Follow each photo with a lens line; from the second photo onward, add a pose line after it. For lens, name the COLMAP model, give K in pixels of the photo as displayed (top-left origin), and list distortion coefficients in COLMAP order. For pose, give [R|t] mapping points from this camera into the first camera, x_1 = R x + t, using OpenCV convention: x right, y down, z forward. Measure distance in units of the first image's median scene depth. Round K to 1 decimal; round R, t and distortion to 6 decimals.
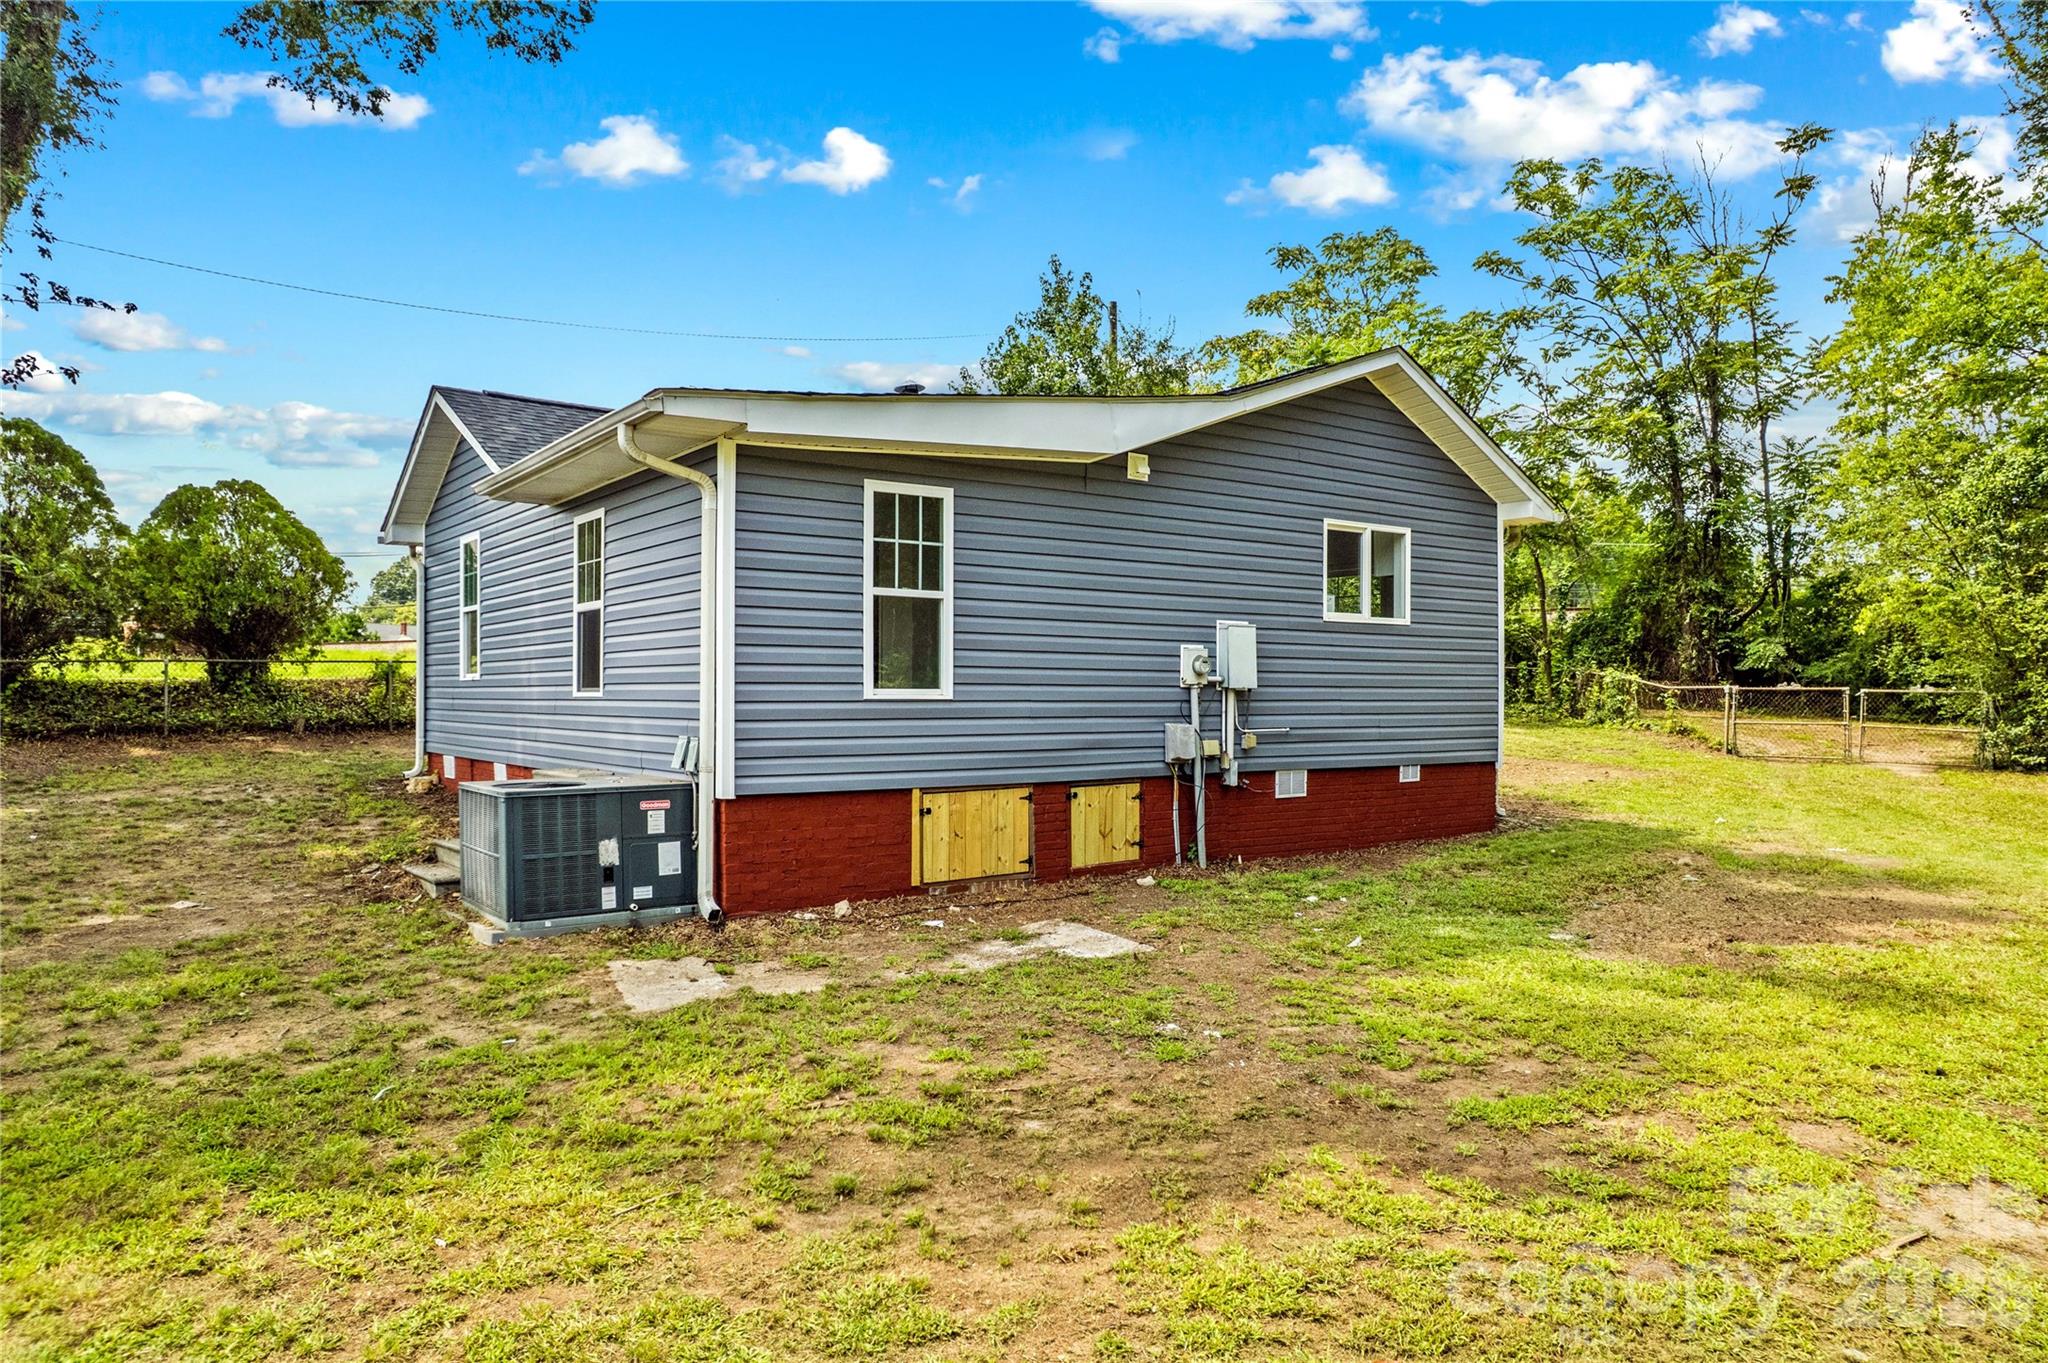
lens RADIAL K [[1336.7, 0, 1017.8], [0, 1336.7, 694.7], [0, 0, 1]] dist [-0.087029, 0.091857]
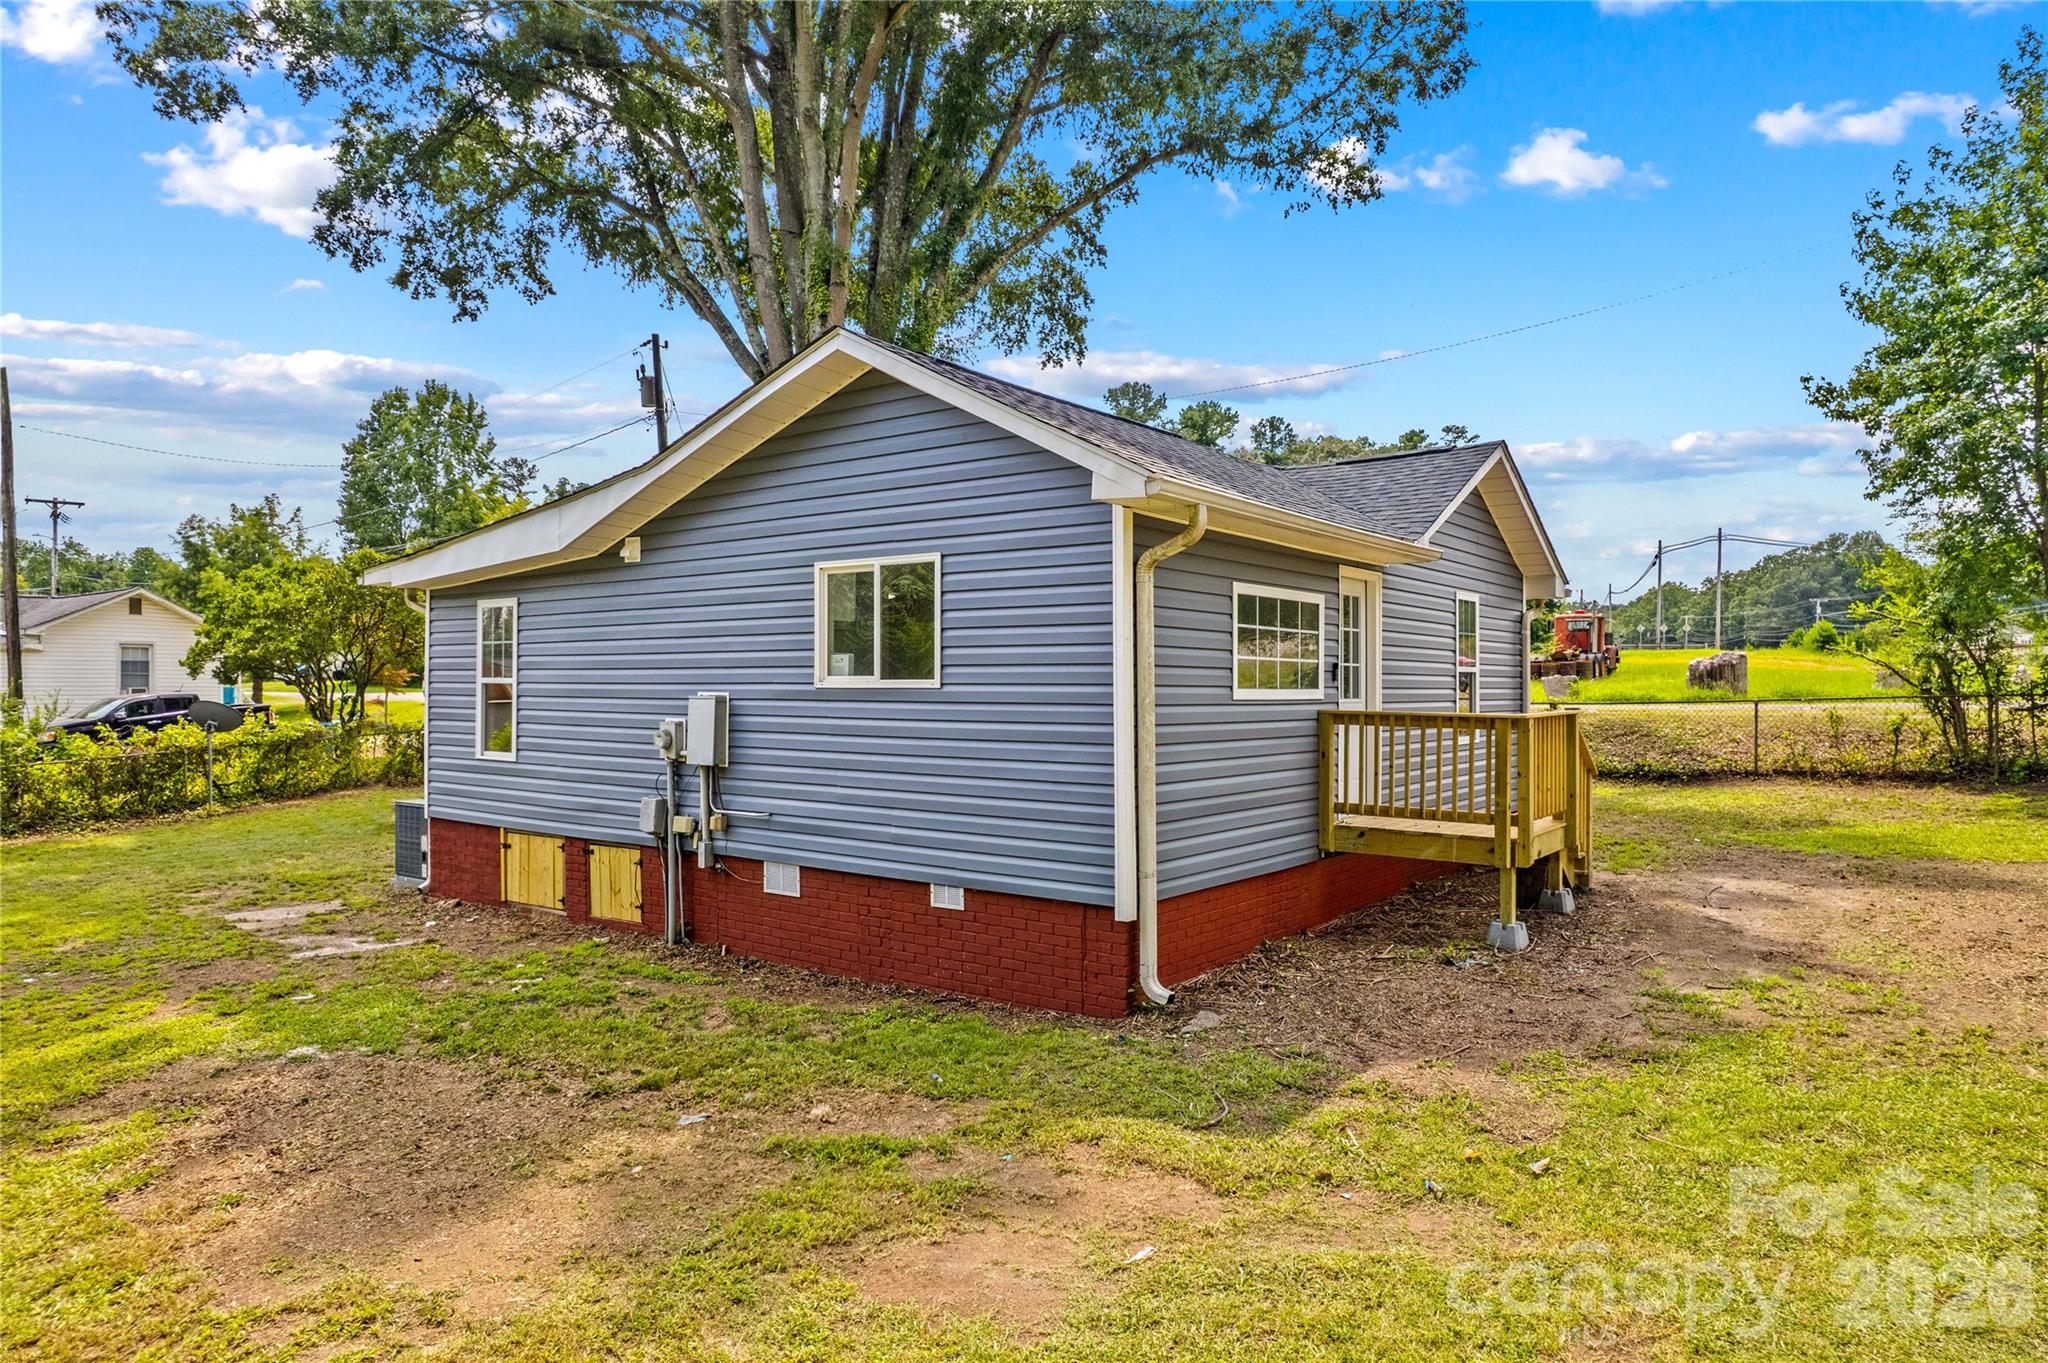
lens RADIAL K [[1293.4, 0, 1024.0], [0, 1293.4, 681.5], [0, 0, 1]] dist [-0.069258, 0.031117]
pose [[0.296936, -0.001937, -0.954895, 1.121739], [-0.000626, 0.999997, -0.002223, -0.062980], [0.954897, 0.001258, 0.296934, 0.968731]]
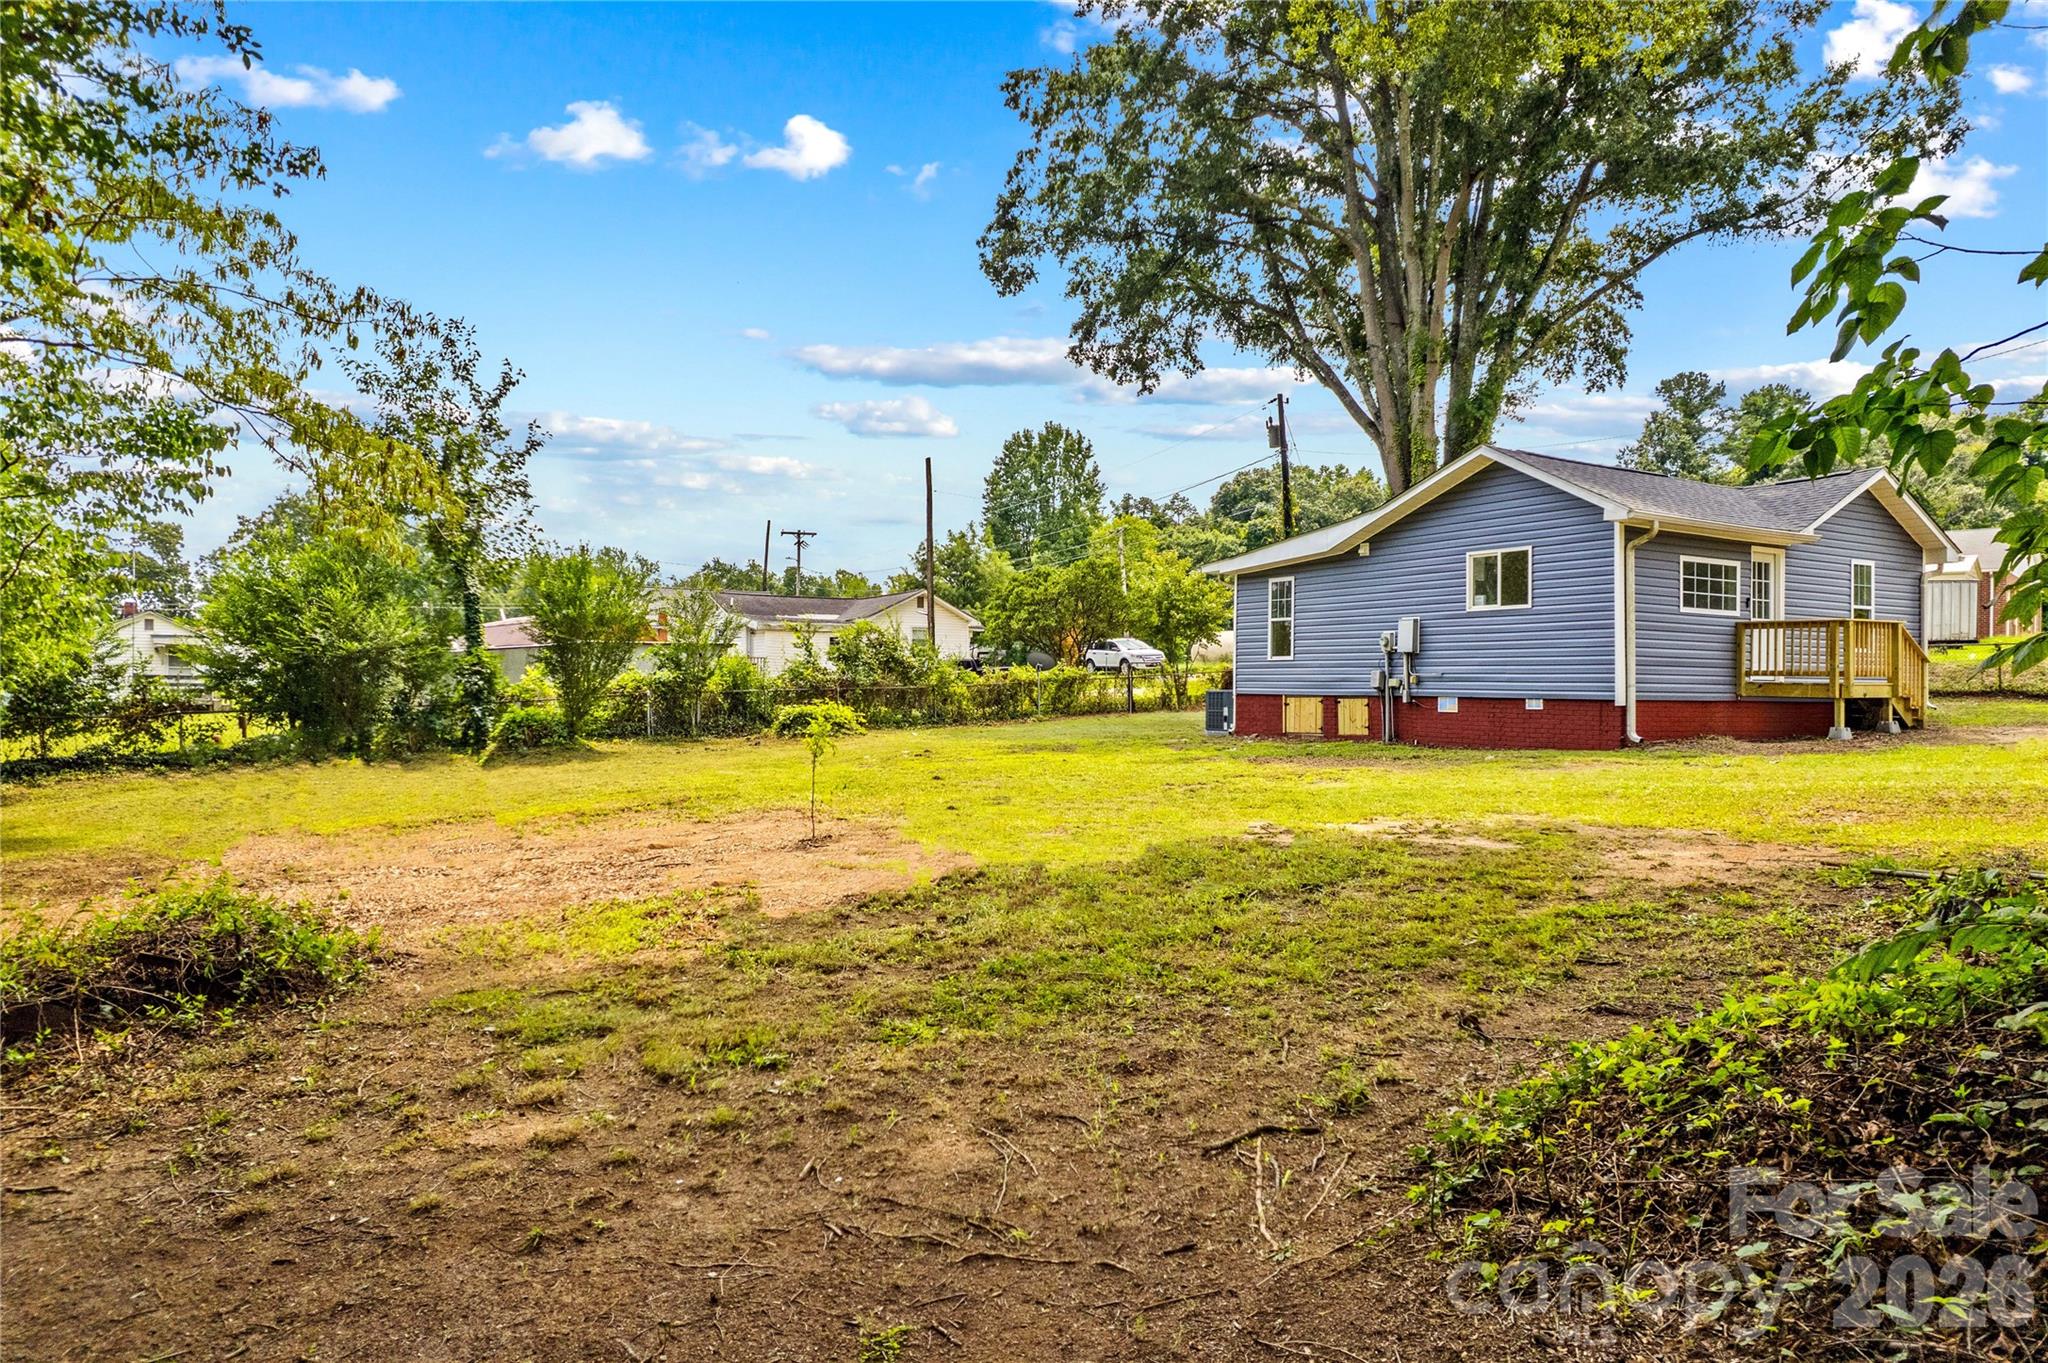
lens RADIAL K [[1293.4, 0, 1024.0], [0, 1293.4, 681.5], [0, 0, 1]] dist [-0.069258, 0.031117]
pose [[-0.103072, -0.004443, -0.994664, 2.125808], [-0.006131, 0.999974, -0.003831, 0.049116], [0.994655, 0.005704, -0.103097, 0.655940]]
